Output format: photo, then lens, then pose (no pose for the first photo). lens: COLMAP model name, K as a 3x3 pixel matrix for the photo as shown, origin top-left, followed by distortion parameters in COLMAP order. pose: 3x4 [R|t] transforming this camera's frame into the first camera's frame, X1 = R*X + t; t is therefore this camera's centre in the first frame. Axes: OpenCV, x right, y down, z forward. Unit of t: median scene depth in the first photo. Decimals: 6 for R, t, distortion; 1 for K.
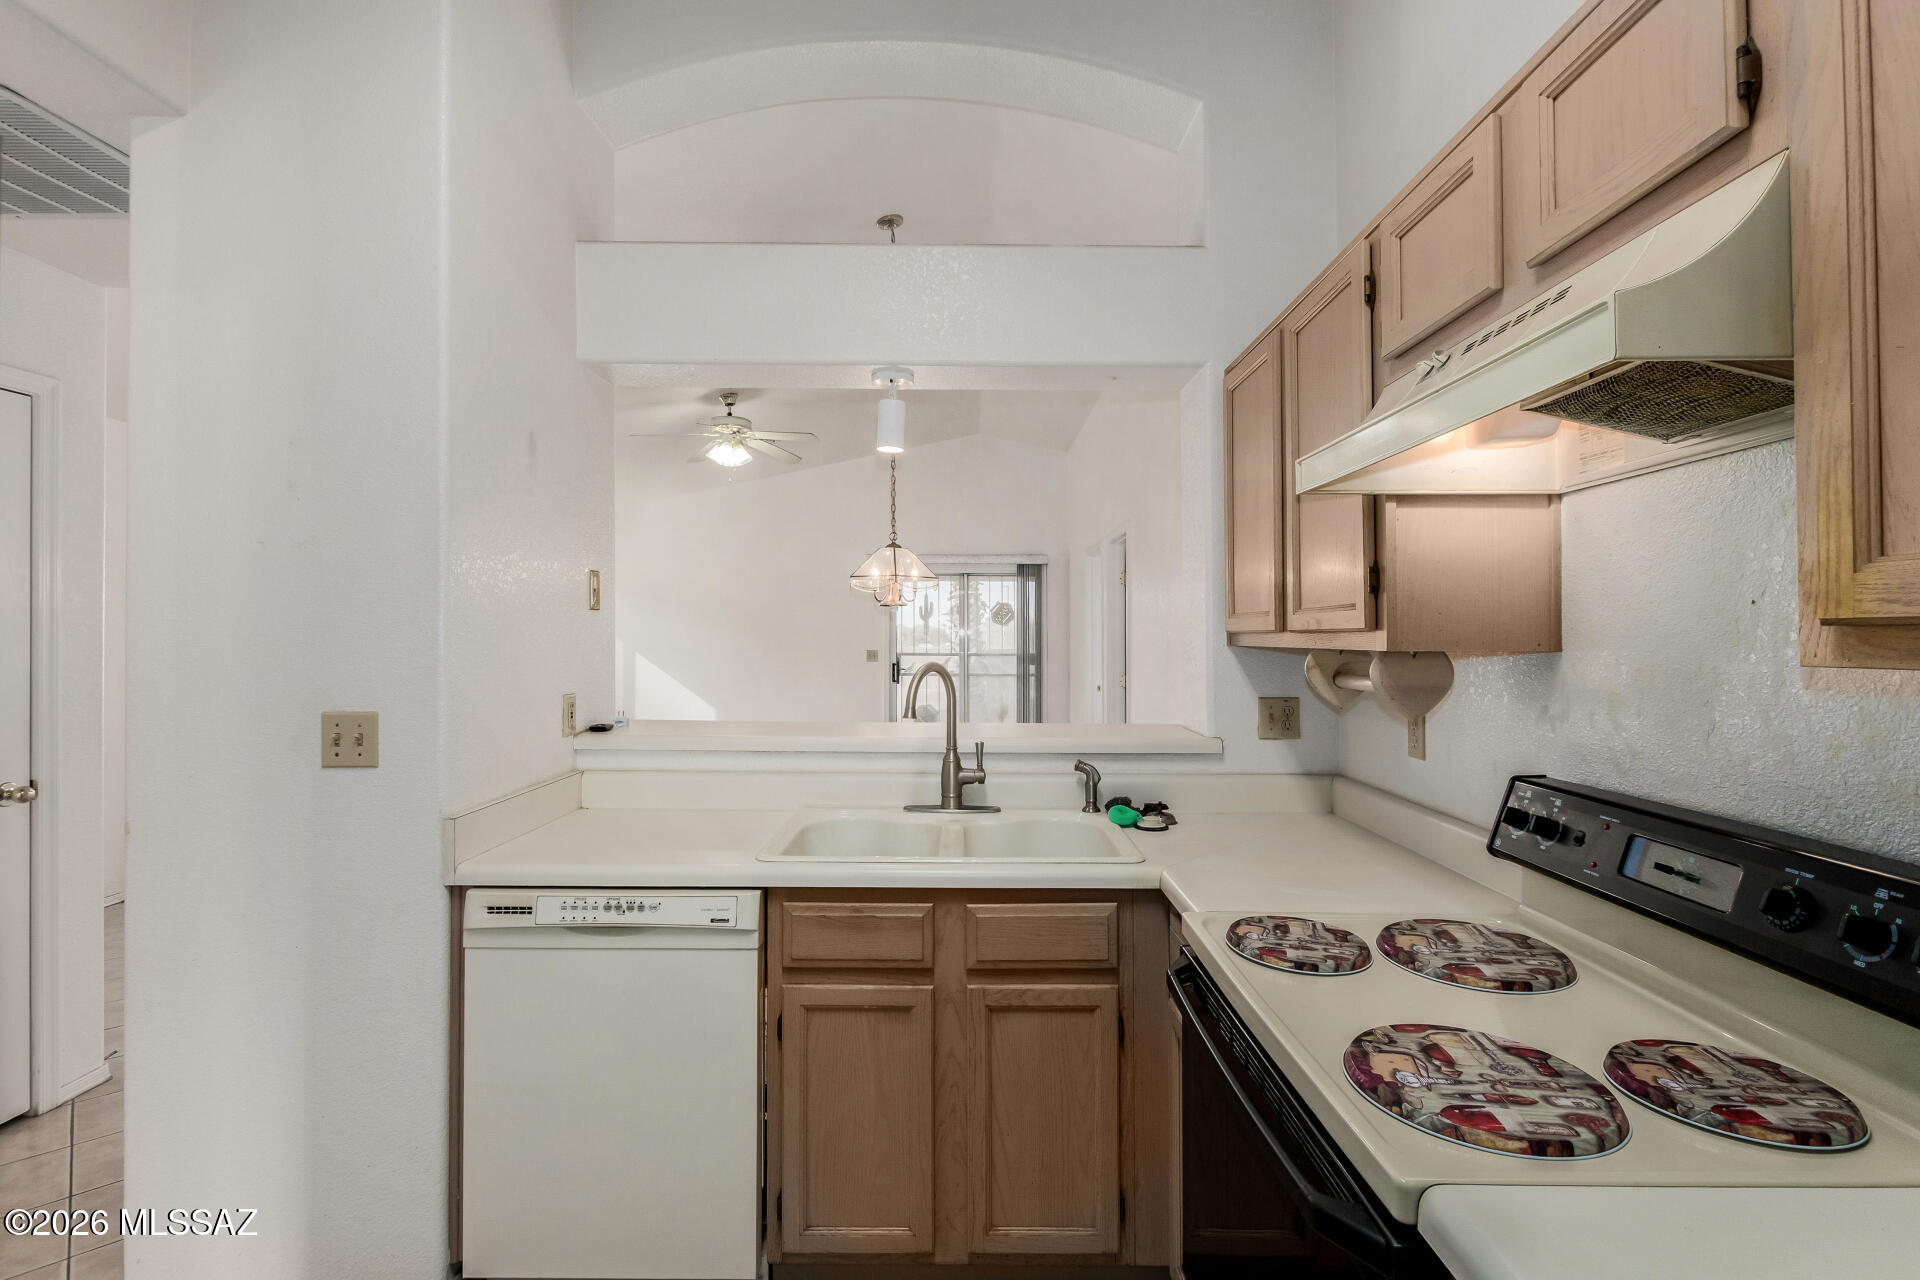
lens RADIAL K [[901.1, 0, 996.1], [0, 901.1, 615.5], [0, 0, 1]] dist [0.001859, -0.001450]
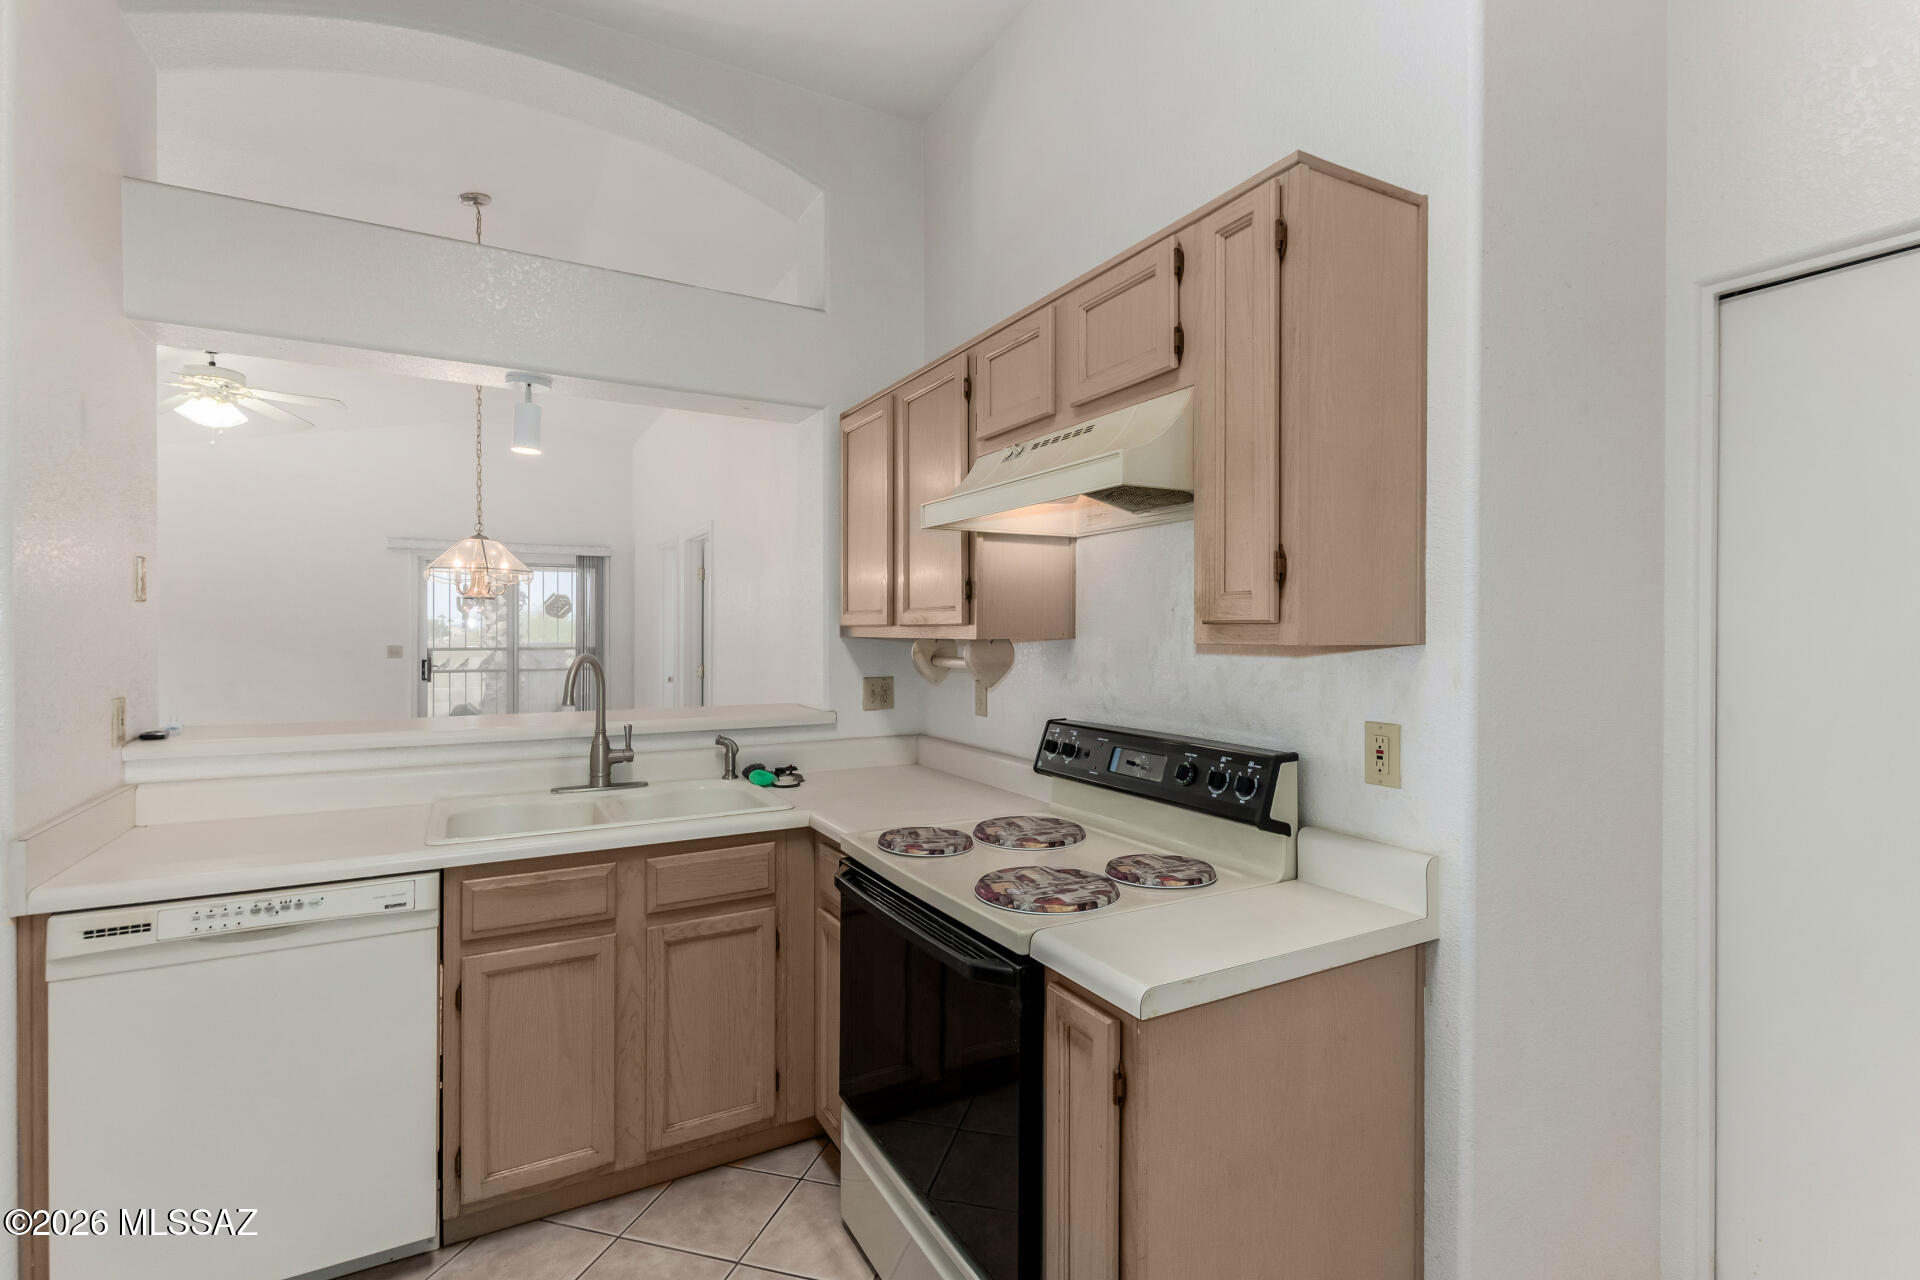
lens RADIAL K [[872.0, 0, 1006.3], [0, 872.0, 634.7], [0, 0, 1]] dist [0.001758, 0.000429]
pose [[0.866184, -0.006760, 0.499679, -0.193282], [-0.008478, 0.999566, 0.028219, -0.007002], [-0.499653, -0.028680, 0.865751, -0.207161]]
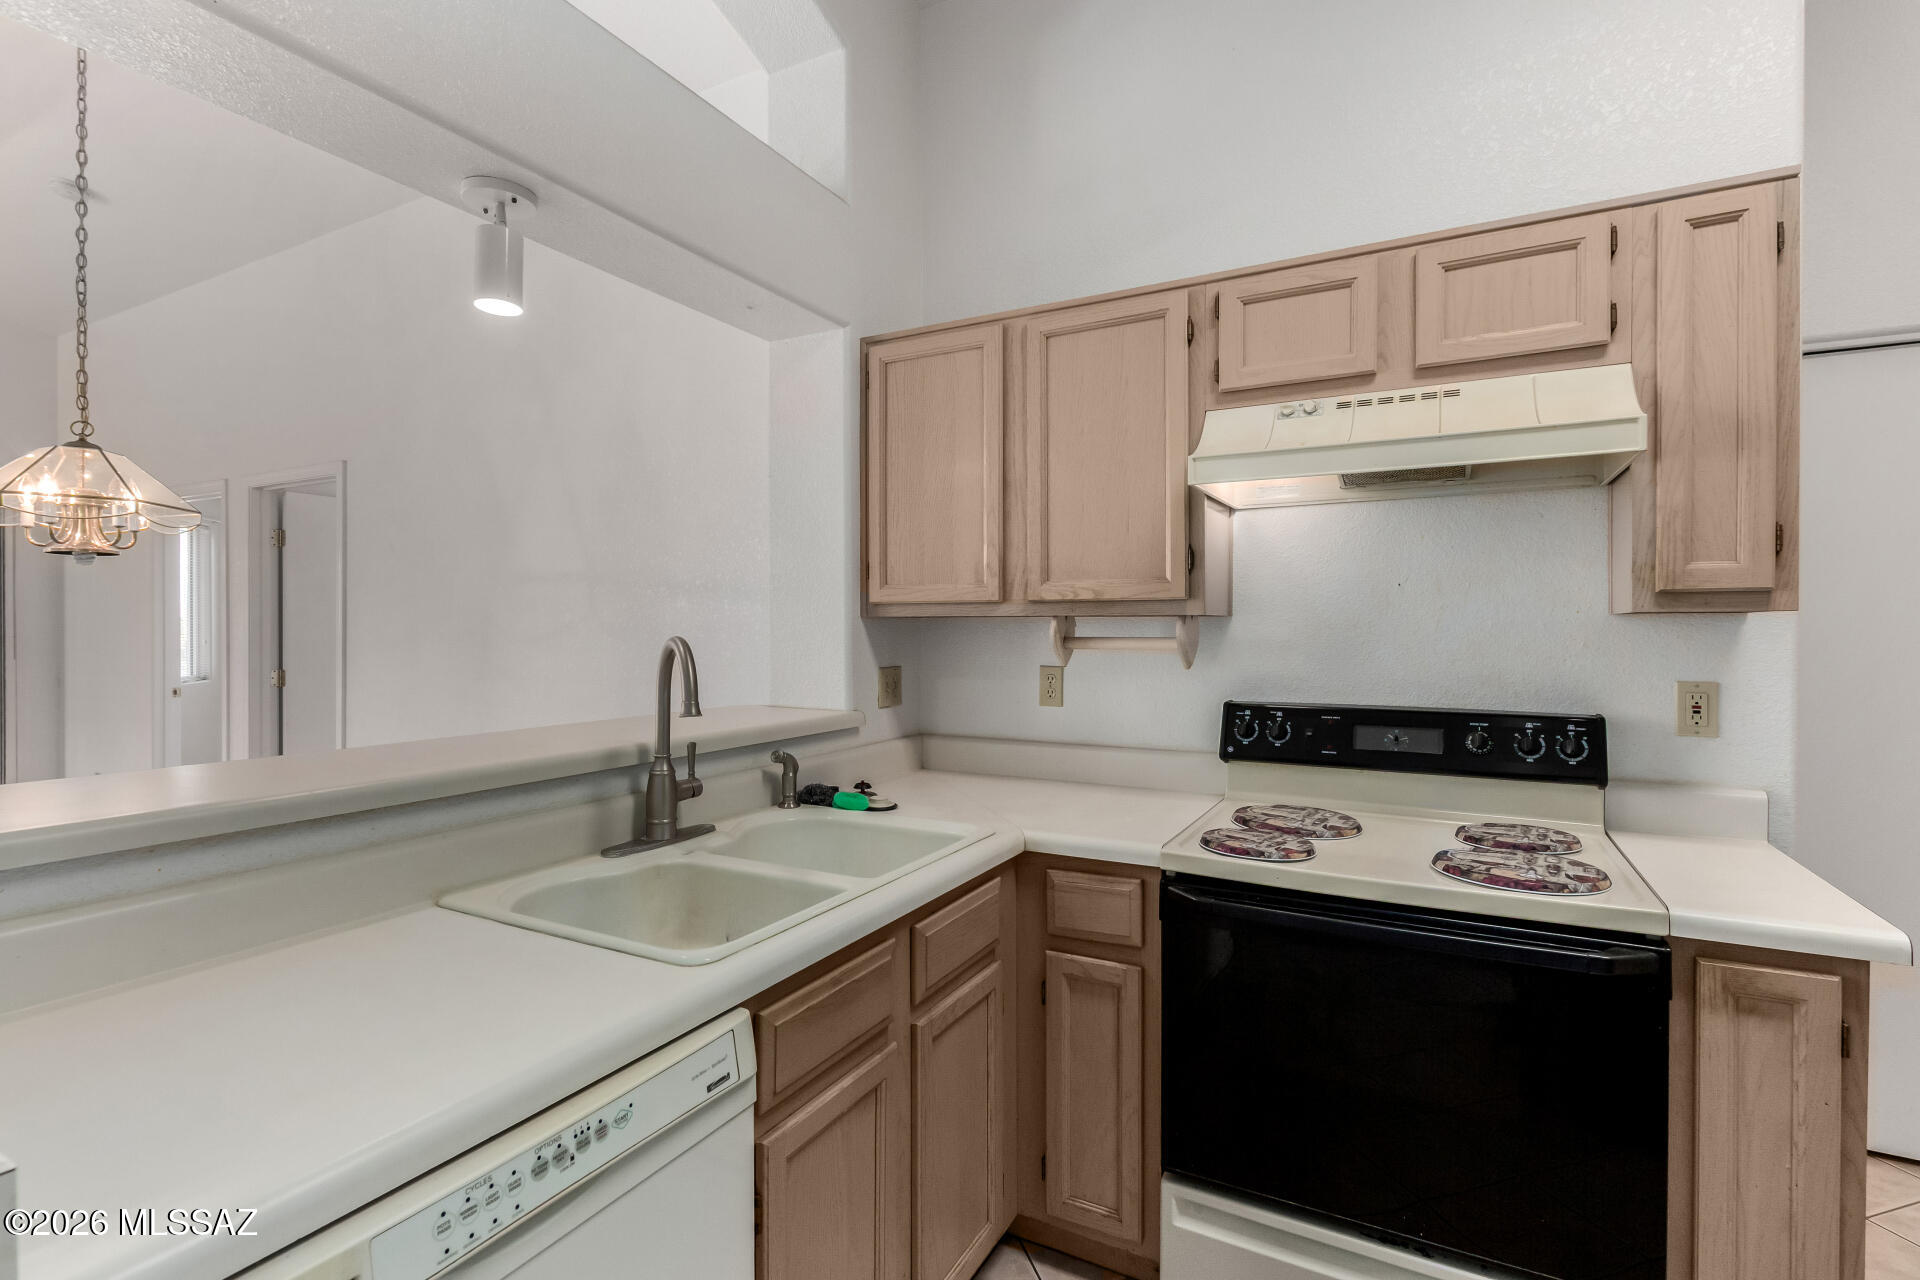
lens RADIAL K [[854.4, 0, 944.9], [0, 854.4, 634.8], [0, 0, 1]] dist [0.002450, 0.000192]
pose [[0.481269, -0.010164, 0.876514, -0.692950], [-0.018370, 0.999596, 0.021677, 0.040506], [-0.876380, -0.026534, 0.480888, 0.607680]]
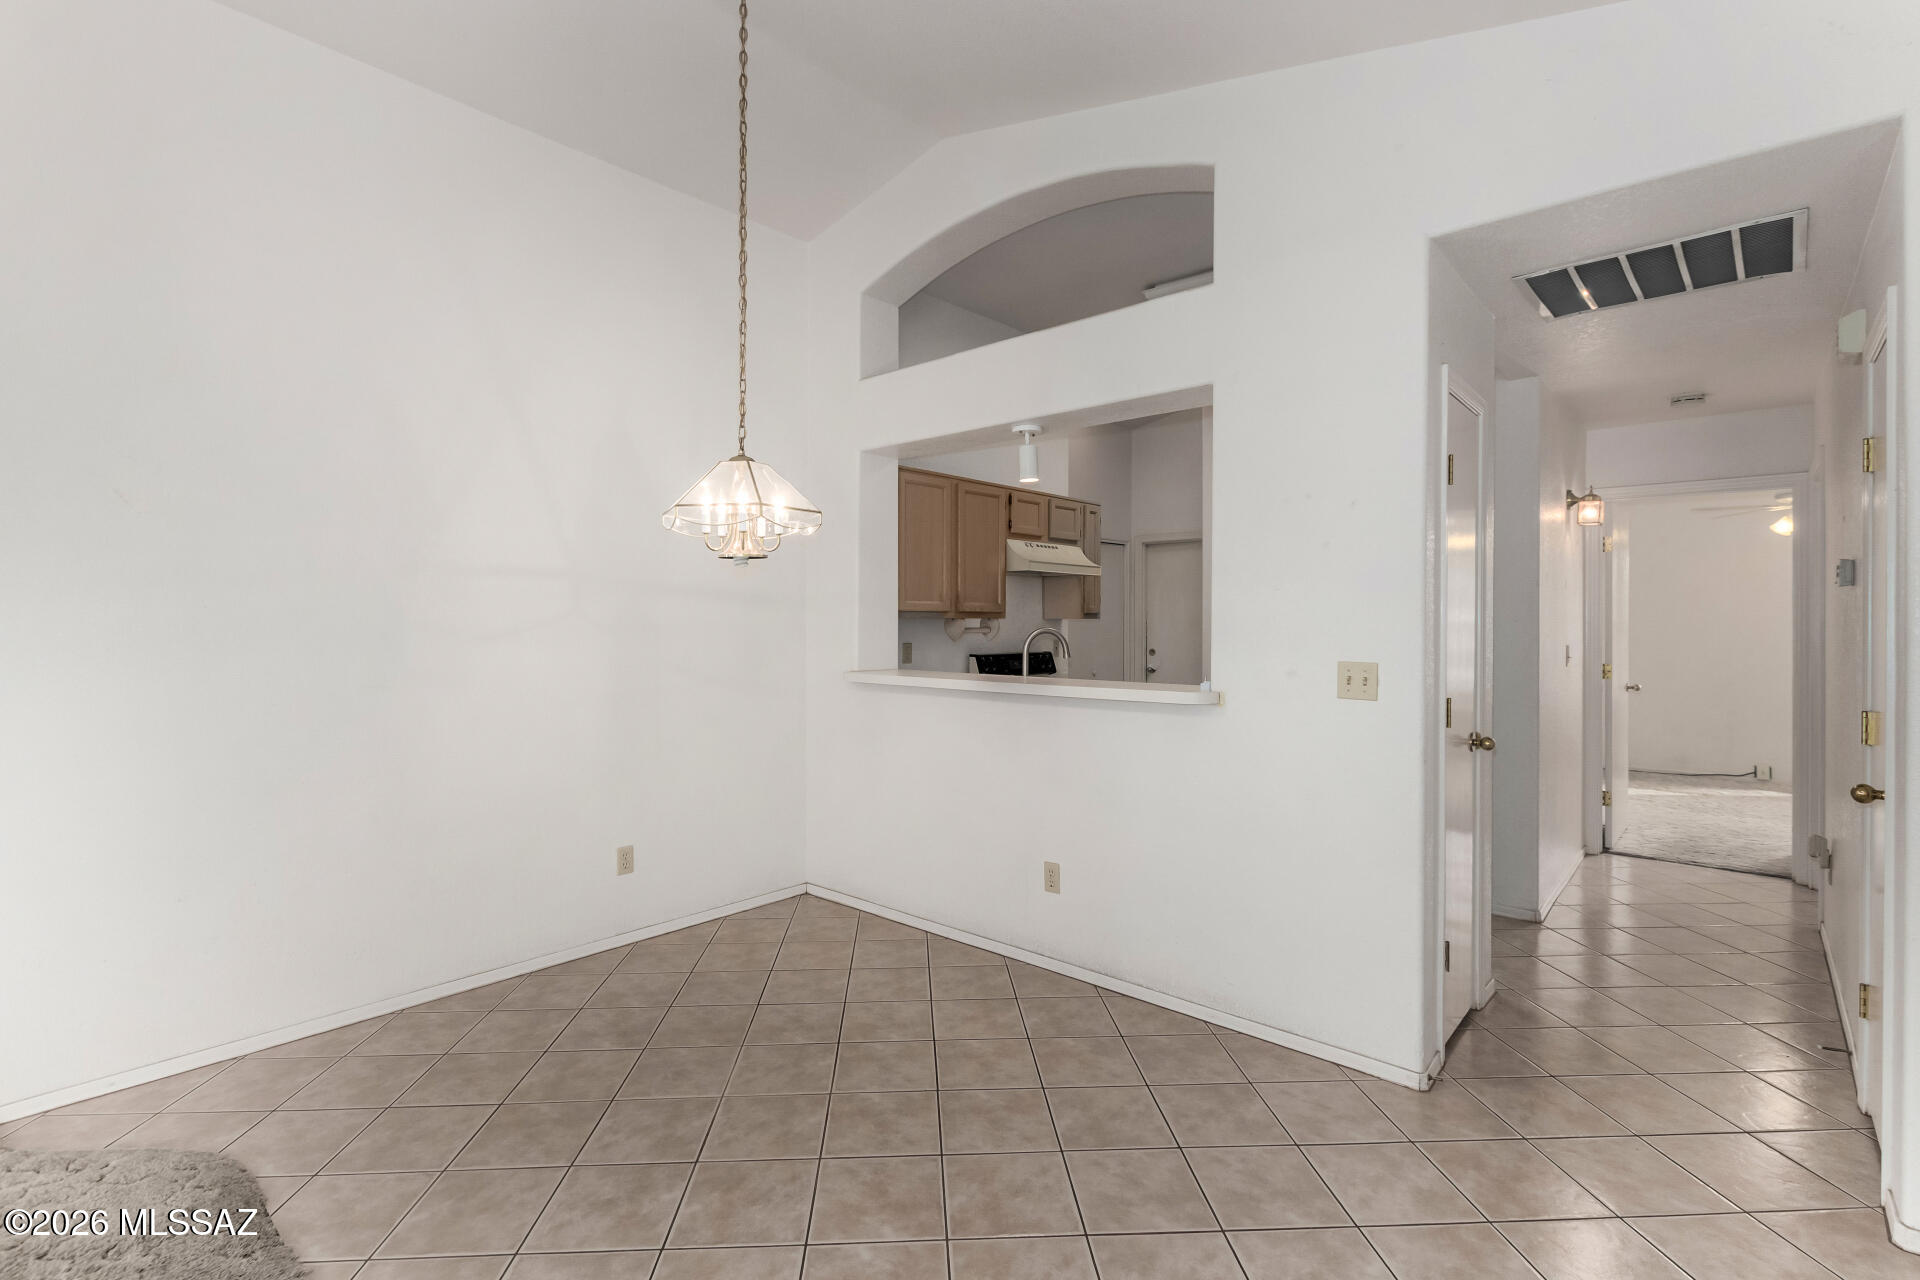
lens RADIAL K [[889.4, 0, 960.0], [0, 889.4, 640.0], [0, 0, 1]] dist [0.000782, -0.000047]
pose [[-0.739380, -0.018148, 0.673044, -1.375902], [-0.020299, 0.999783, 0.004658, 0.089665], [-0.672982, -0.010218, -0.739588, 2.949948]]
